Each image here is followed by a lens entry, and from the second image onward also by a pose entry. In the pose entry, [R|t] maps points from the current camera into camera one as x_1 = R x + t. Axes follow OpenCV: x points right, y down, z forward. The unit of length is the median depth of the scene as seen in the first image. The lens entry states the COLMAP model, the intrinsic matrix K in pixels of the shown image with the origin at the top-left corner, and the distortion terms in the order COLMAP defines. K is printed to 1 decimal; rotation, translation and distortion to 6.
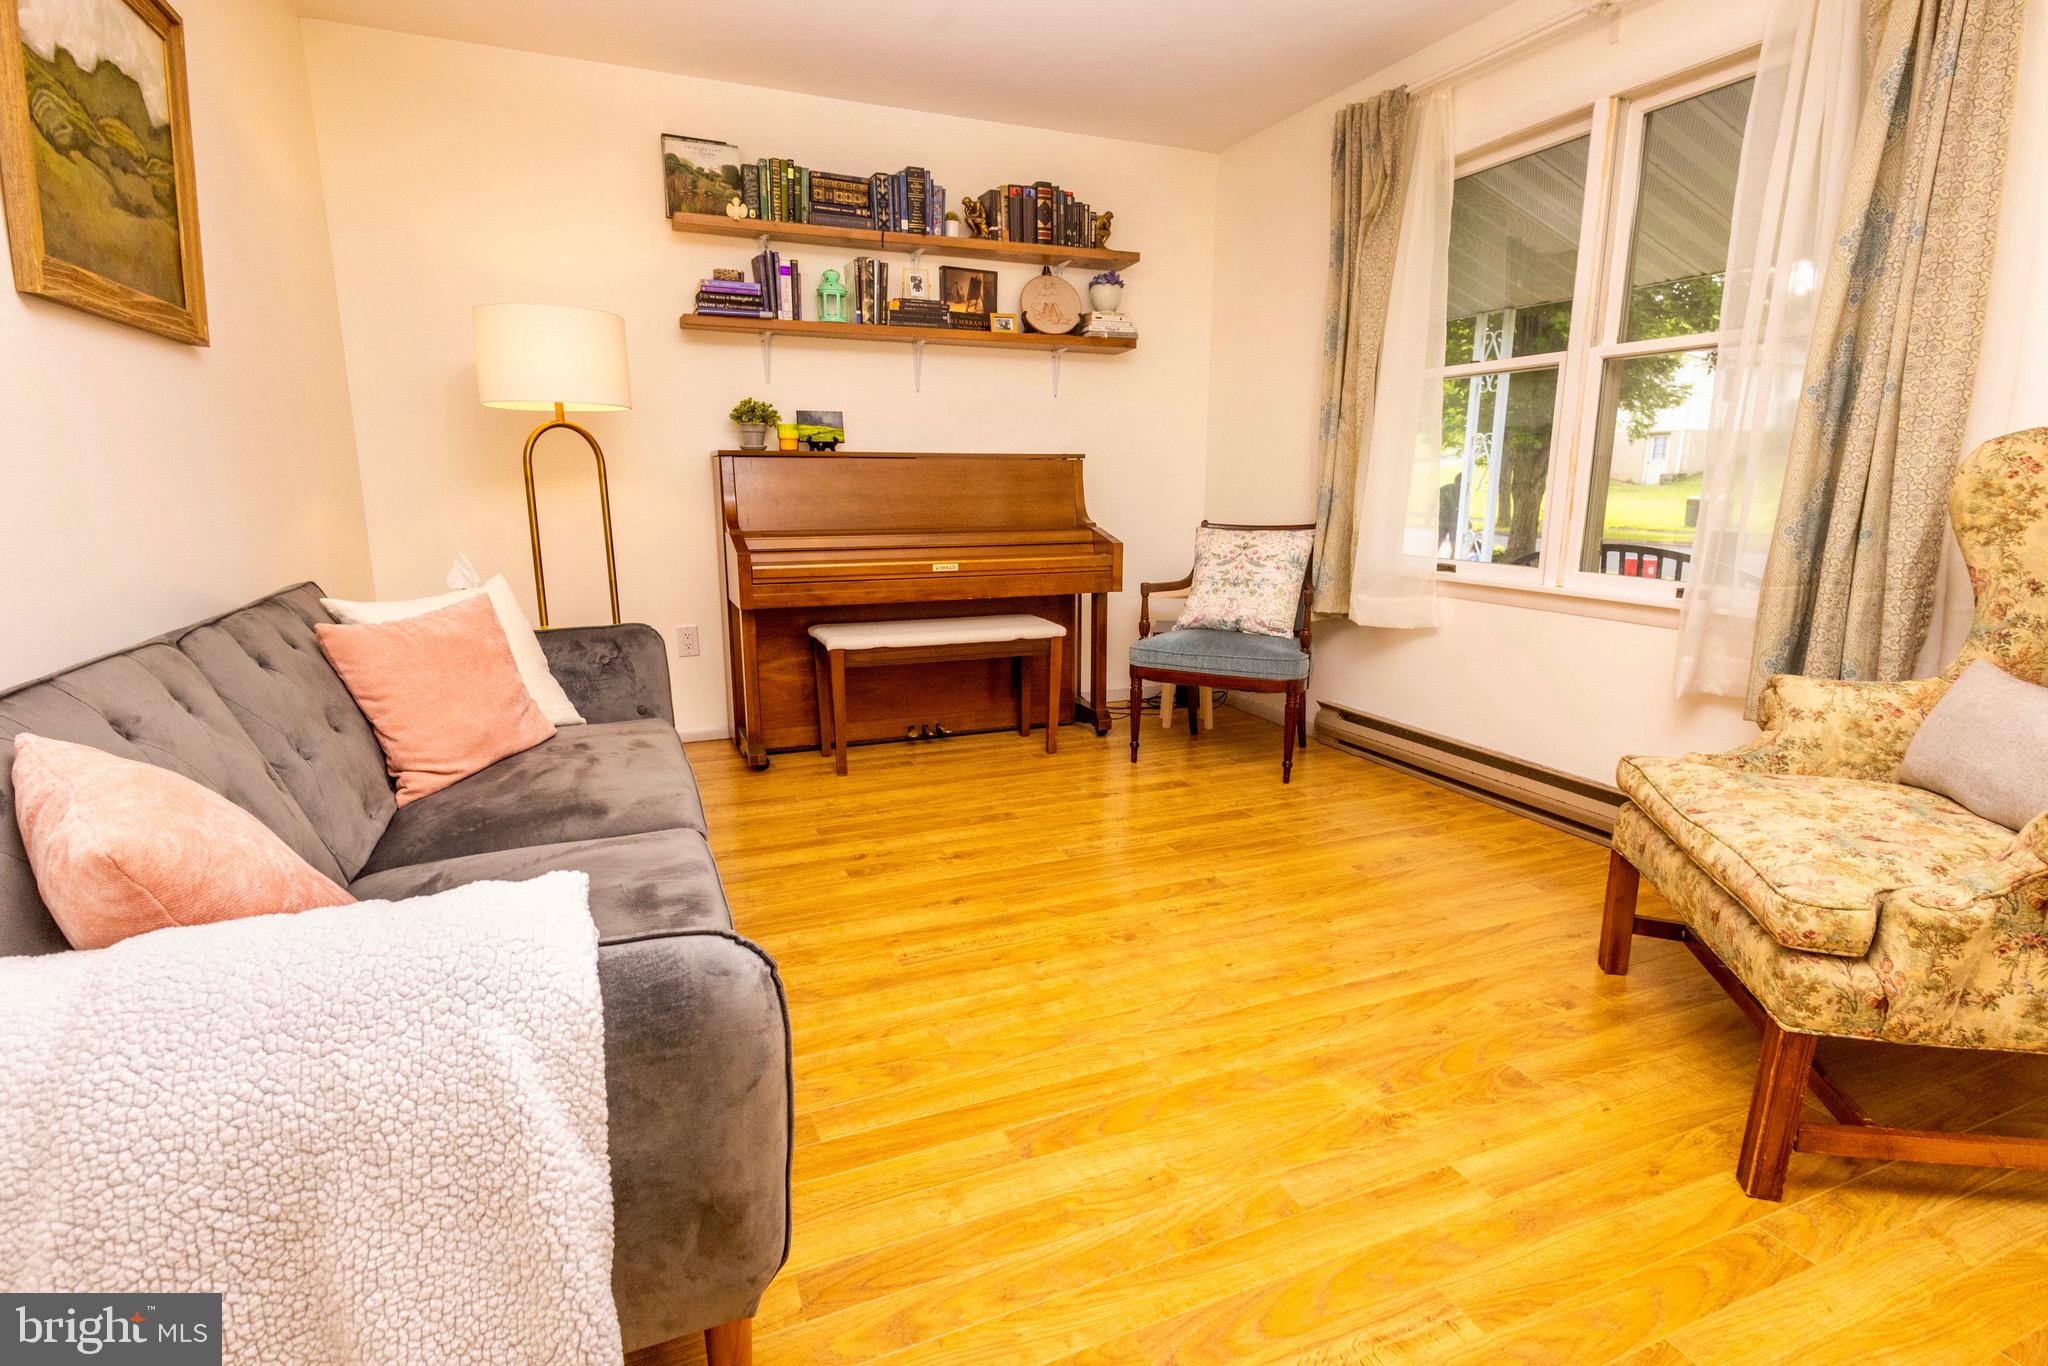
lens RADIAL K [[1011.8, 0, 1027.6], [0, 1011.8, 683.5], [0, 0, 1]] dist [0.008771, -0.000792]
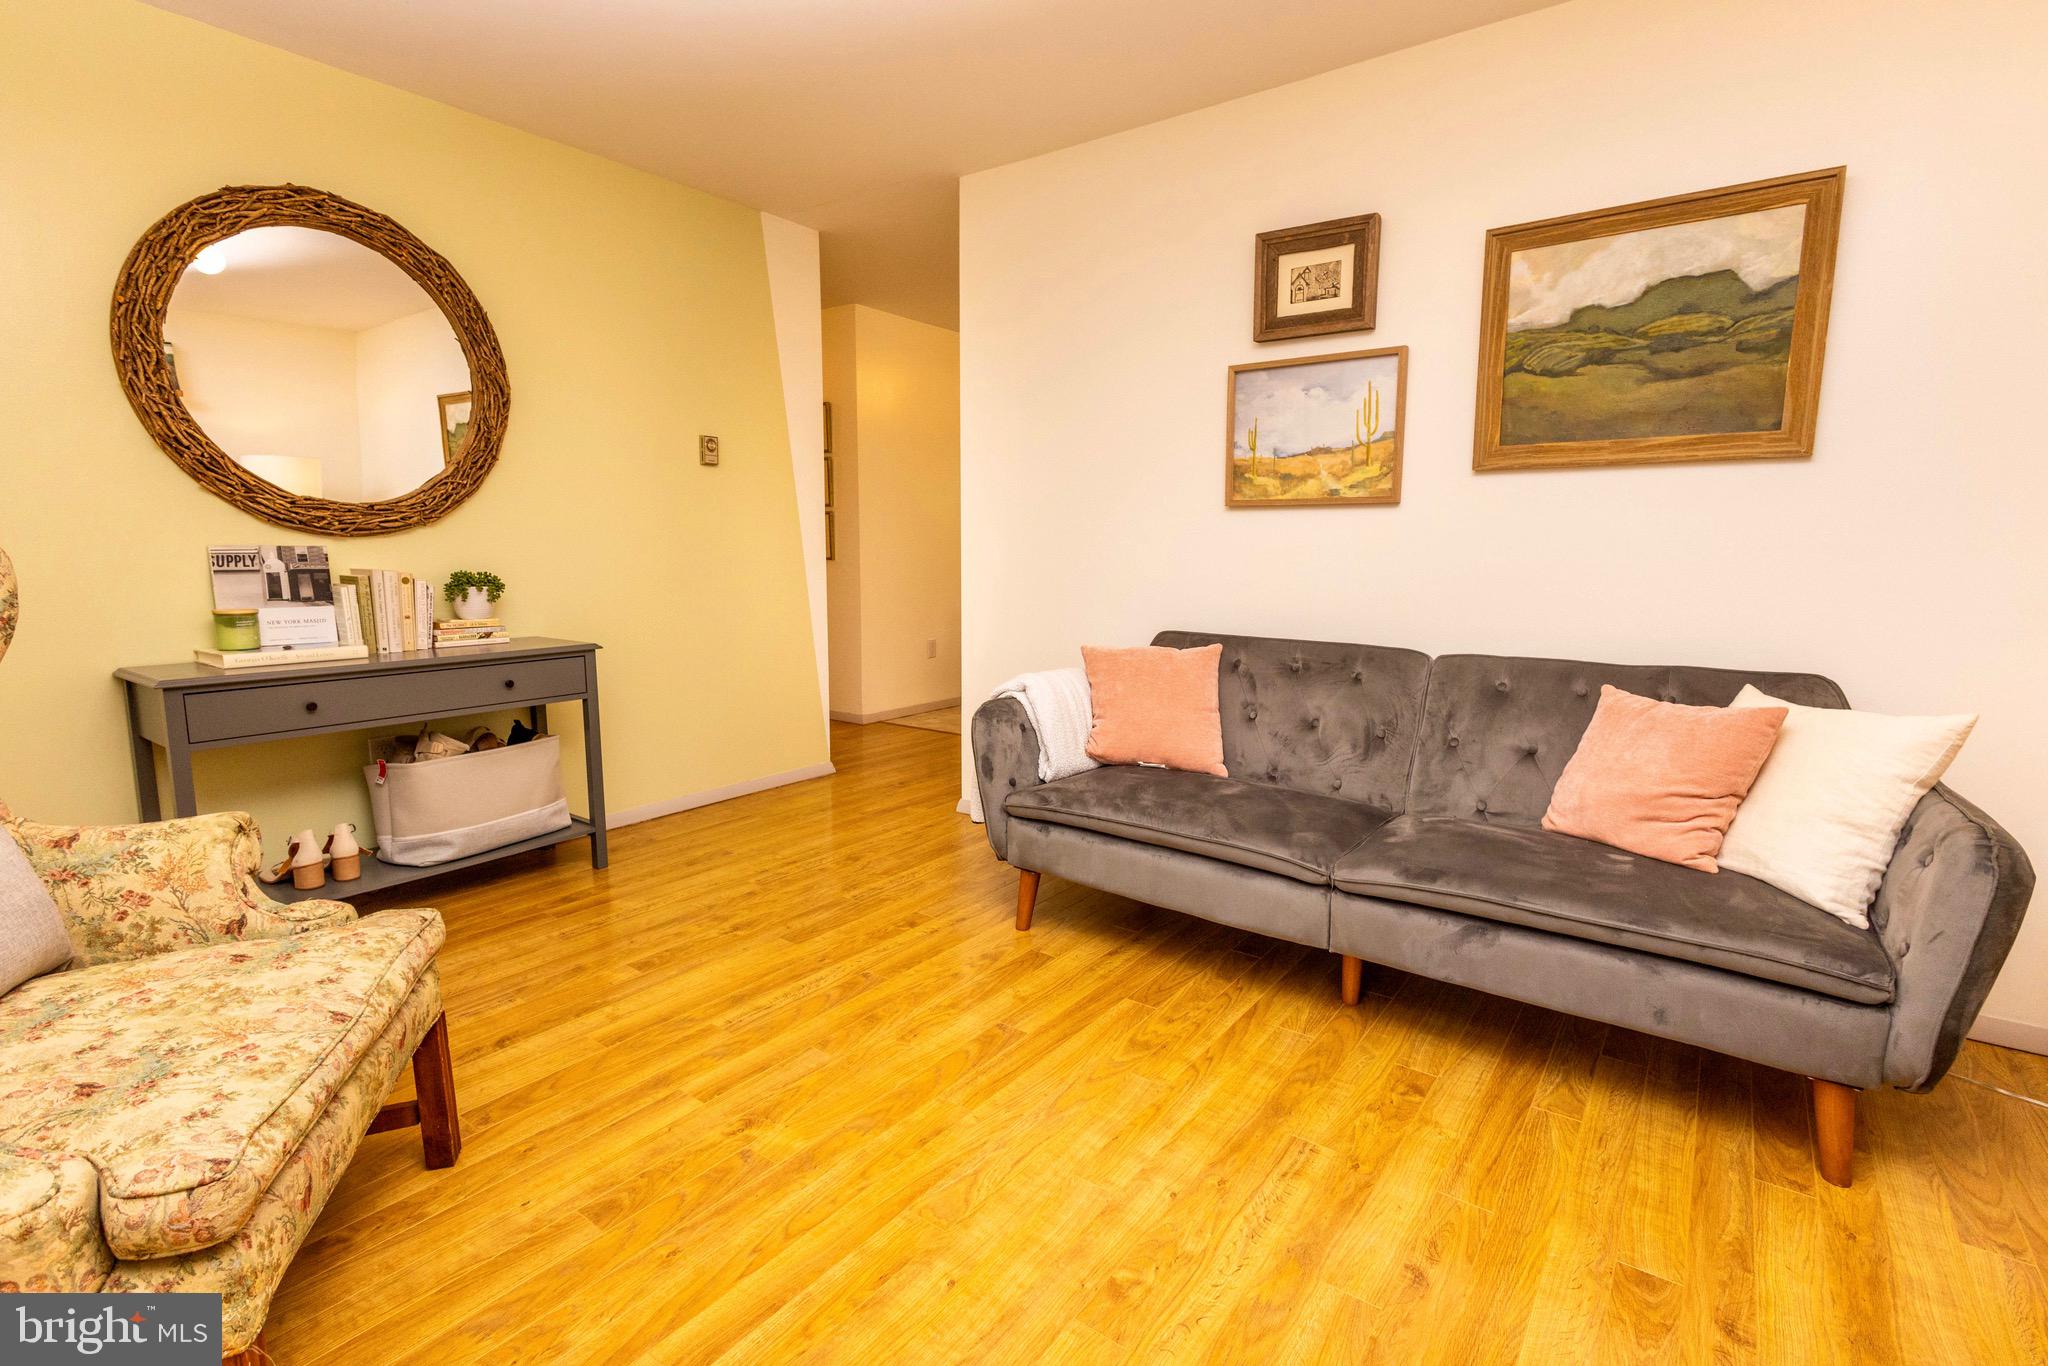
lens RADIAL K [[946.4, 0, 1029.8], [0, 946.4, 685.3], [0, 0, 1]] dist [0.008998, -0.002032]
pose [[-0.853867, 0.072039, -0.515481, 0.276485], [-0.111276, 0.942212, 0.315998, -0.189692], [0.508457, 0.327181, -0.796508, 0.852909]]
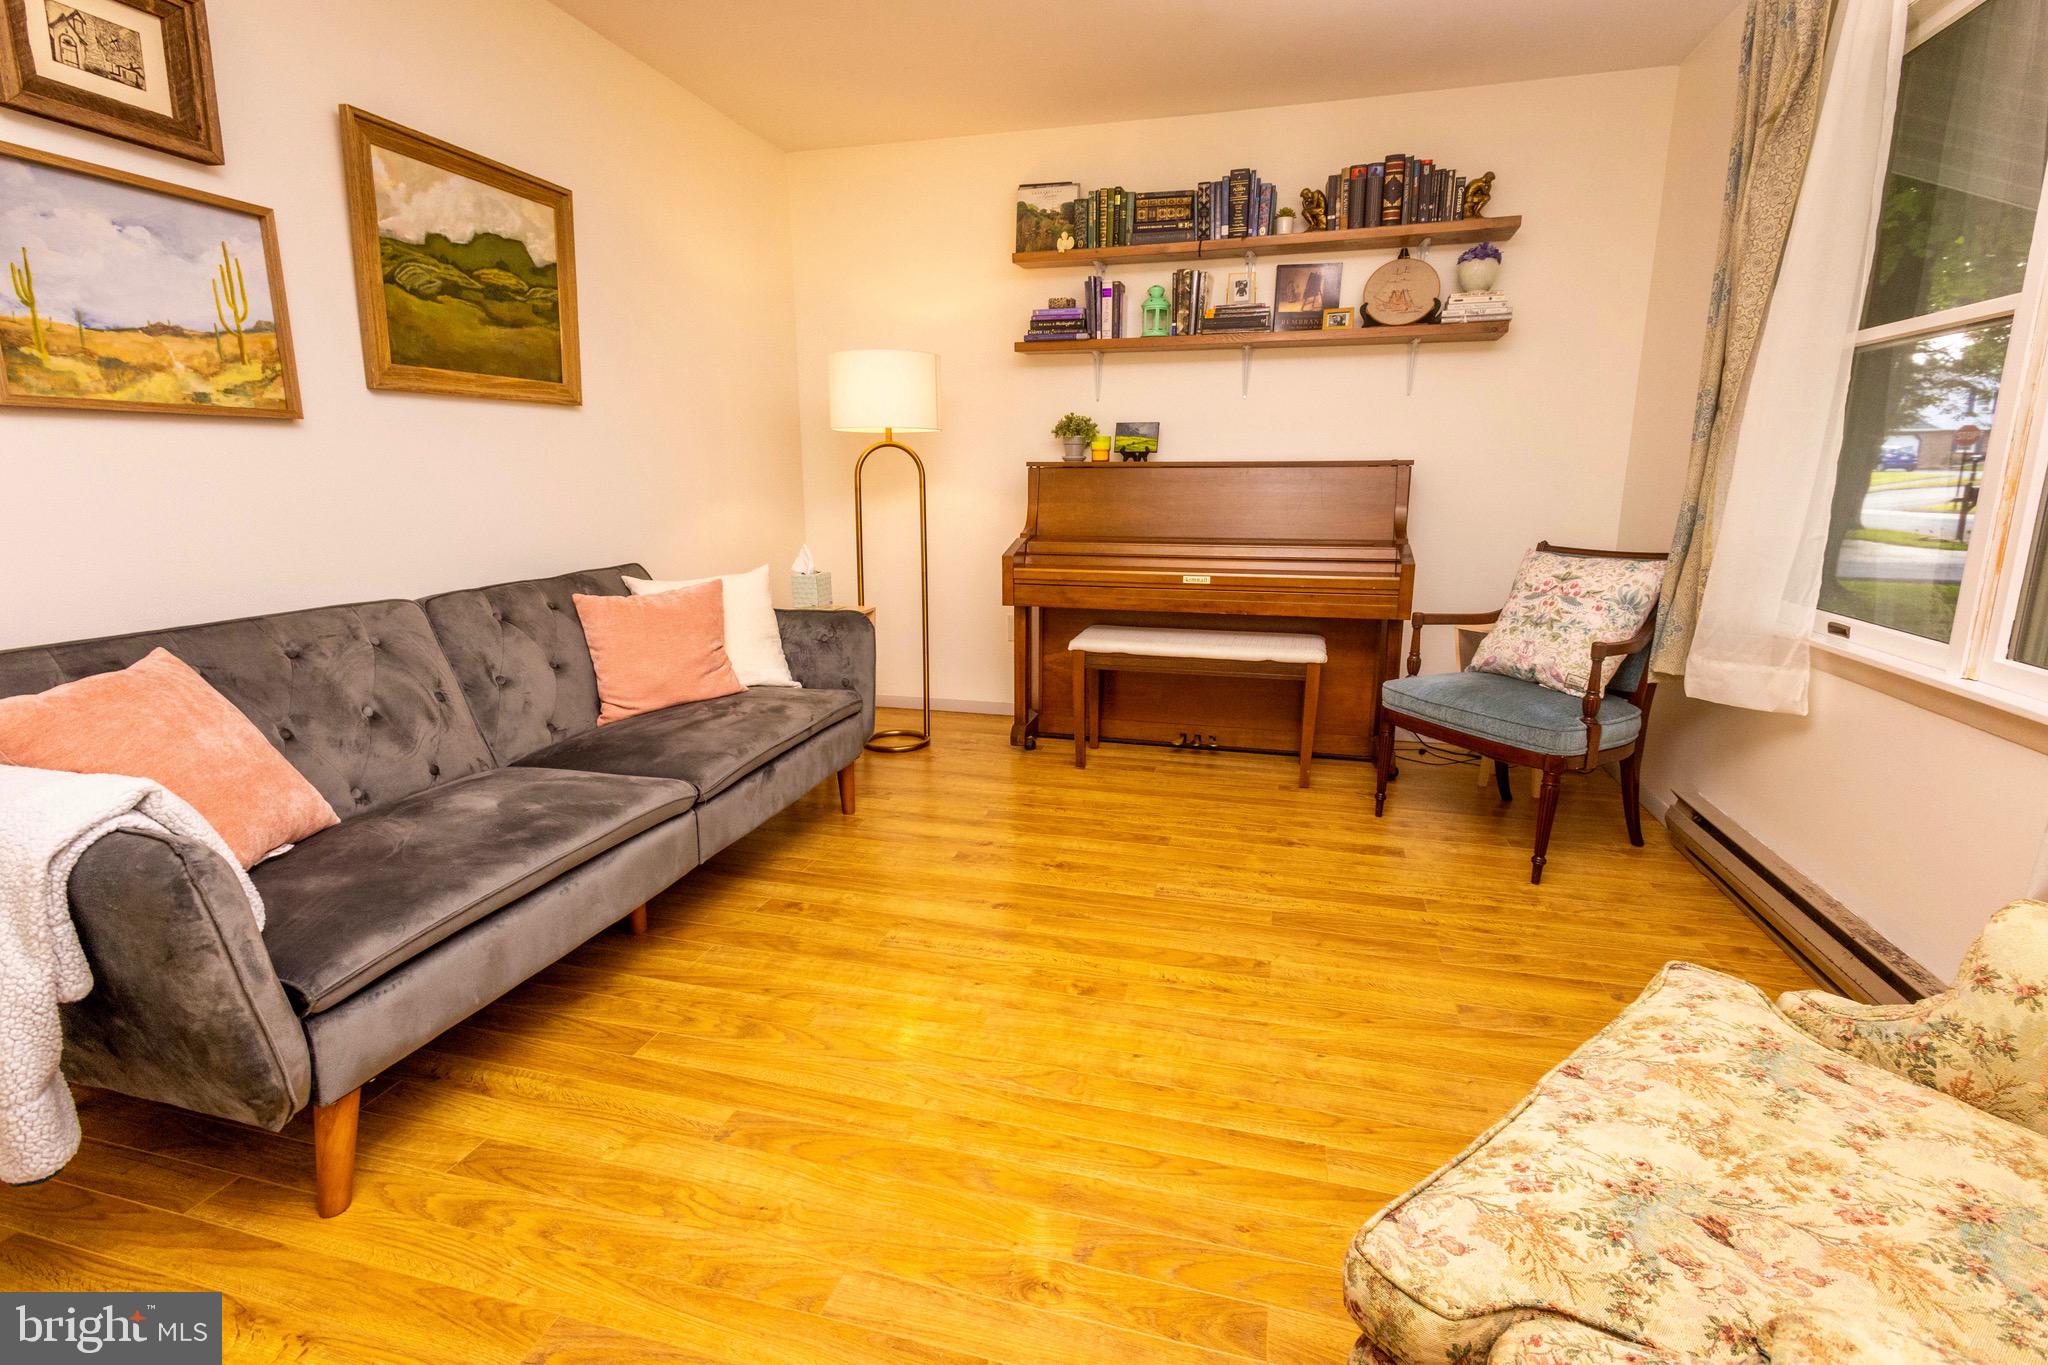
lens RADIAL K [[946.4, 0, 1012.7], [0, 946.4, 675.1], [0, 0, 1]] dist [0.008998, -0.002032]
pose [[0.787247, 0.127243, -0.603366, 0.345824], [-0.120334, 0.991367, 0.052061, -0.049082], [0.604782, 0.031621, 0.795763, 0.162003]]
